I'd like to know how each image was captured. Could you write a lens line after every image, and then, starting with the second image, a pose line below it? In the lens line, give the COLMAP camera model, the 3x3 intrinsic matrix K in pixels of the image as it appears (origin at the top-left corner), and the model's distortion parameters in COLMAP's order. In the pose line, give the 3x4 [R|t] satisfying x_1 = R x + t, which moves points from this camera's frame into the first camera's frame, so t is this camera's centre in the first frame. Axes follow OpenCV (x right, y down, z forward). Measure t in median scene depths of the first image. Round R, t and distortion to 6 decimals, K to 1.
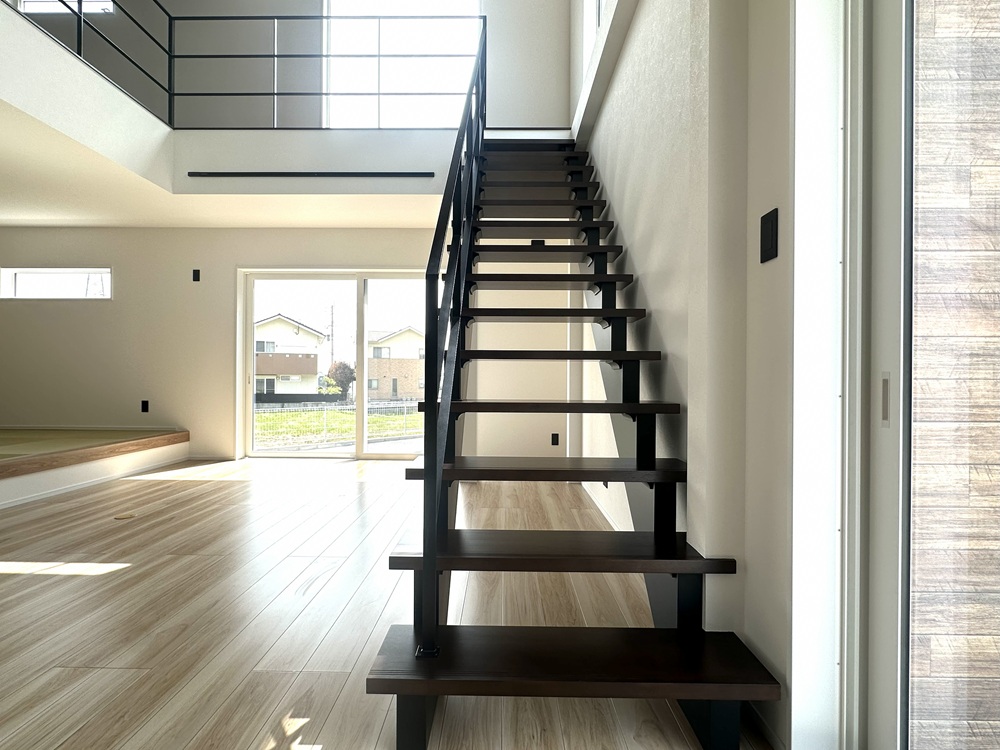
lens RADIAL K [[478.2, 0, 496.4], [0, 478.2, 377.2], [0, 0, 1]] dist [0.003444, 0.000142]
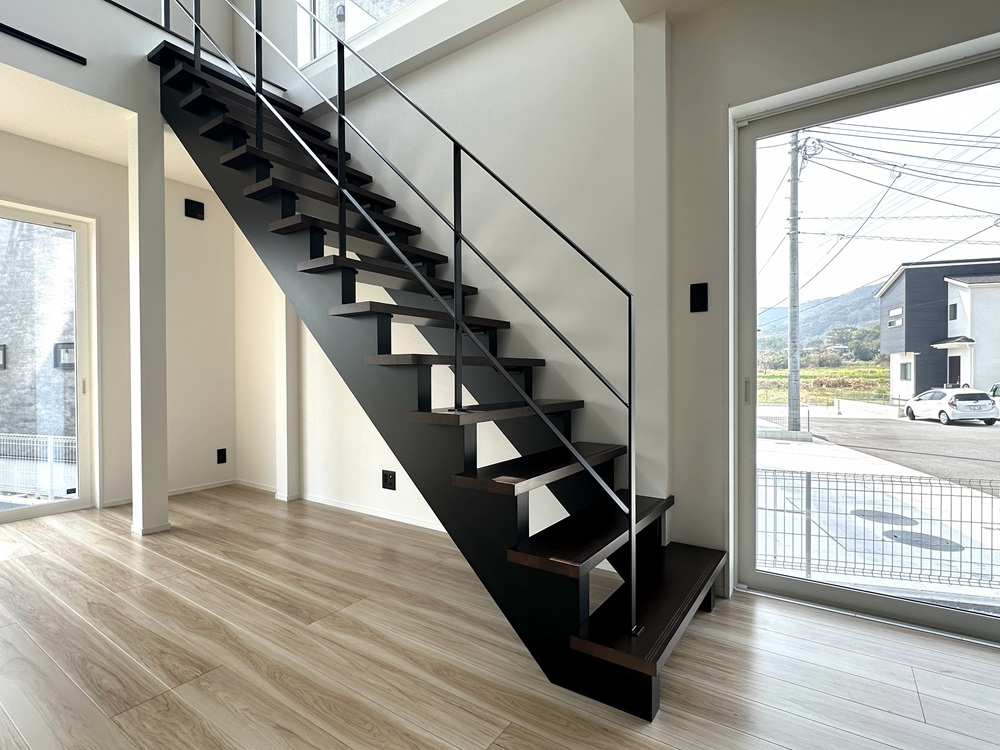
lens RADIAL K [[495.7, 0, 500.0], [0, 495.7, 377.3], [0, 0, 1]] dist [-0.000689, -0.000128]
pose [[0.552411, -0.015200, 0.833433, -0.461004], [0.007773, 0.999884, 0.013084, -0.014517], [-0.833536, -0.000749, 0.552465, 0.222000]]
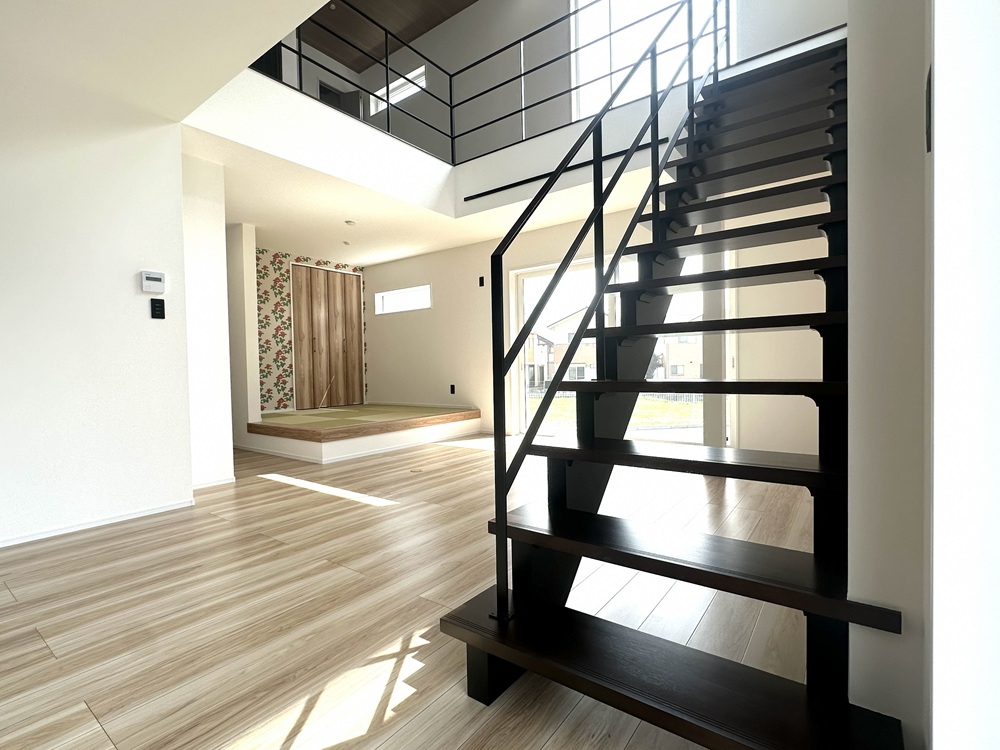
lens RADIAL K [[478.2, 0, 496.4], [0, 478.2, 377.2], [0, 0, 1]] dist [0.003444, 0.000142]
pose [[0.809476, -0.008291, -0.587095, 0.169972], [0.024385, 0.999512, 0.019505, 0.009824], [0.586647, -0.030105, 0.809283, 0.054462]]
